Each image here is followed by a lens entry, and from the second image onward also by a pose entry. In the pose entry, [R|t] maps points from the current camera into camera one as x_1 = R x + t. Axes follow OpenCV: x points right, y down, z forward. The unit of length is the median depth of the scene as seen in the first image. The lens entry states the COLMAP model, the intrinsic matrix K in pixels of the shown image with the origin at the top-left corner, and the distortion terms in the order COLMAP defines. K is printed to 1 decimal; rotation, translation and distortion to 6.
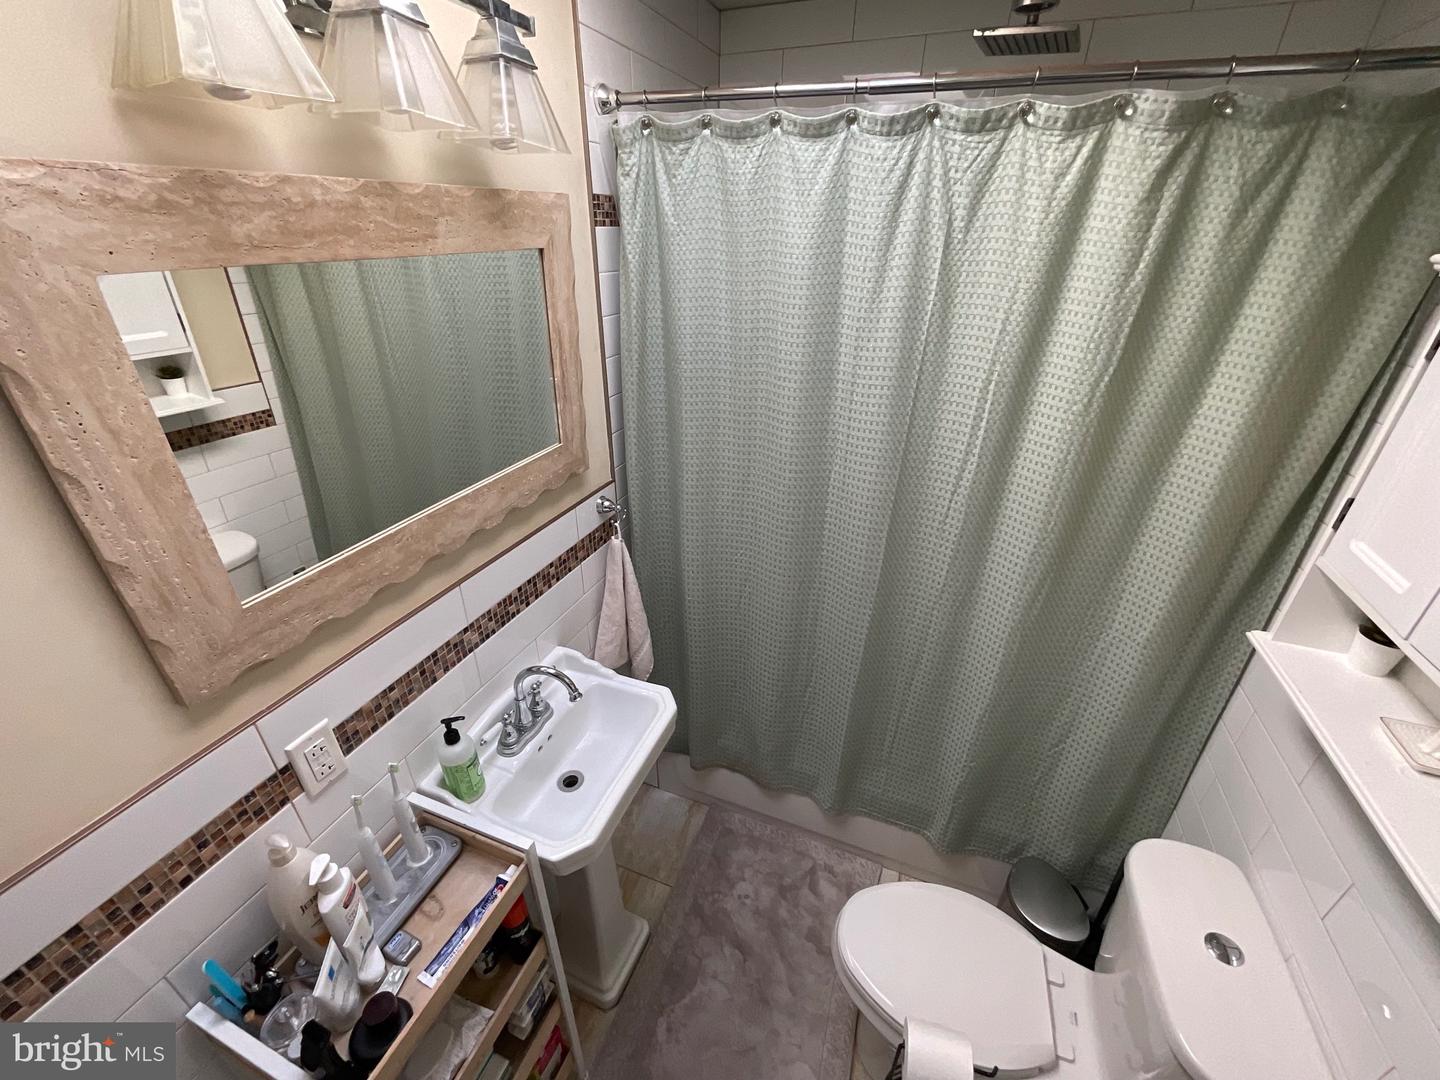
lens RADIAL K [[583.0, 0, 720.5], [0, 583.0, 540.2], [0, 0, 1]] dist [-0.000441, -0.000637]
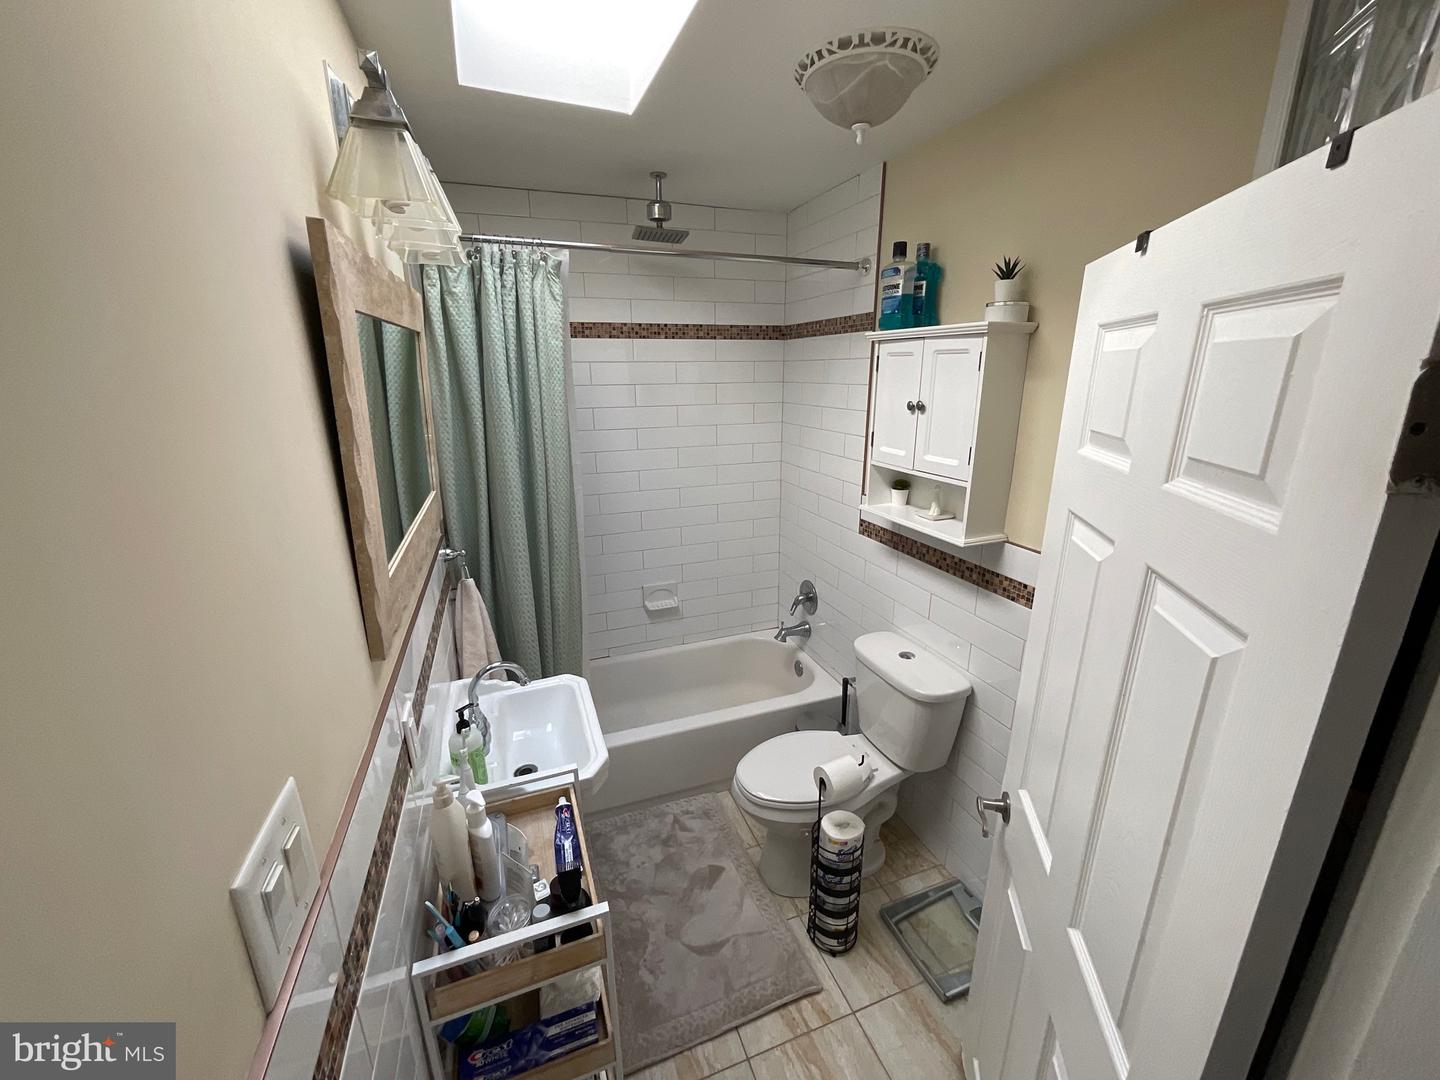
lens RADIAL K [[583.0, 0, 722.9], [0, 583.0, 536.7], [0, 0, 1]] dist [-0.000441, -0.000637]
pose [[0.740817, -0.202473, 0.640464, -0.791685], [0.328859, 0.940726, -0.082990, 0.271240], [-0.585698, 0.272103, 0.763491, -0.263309]]
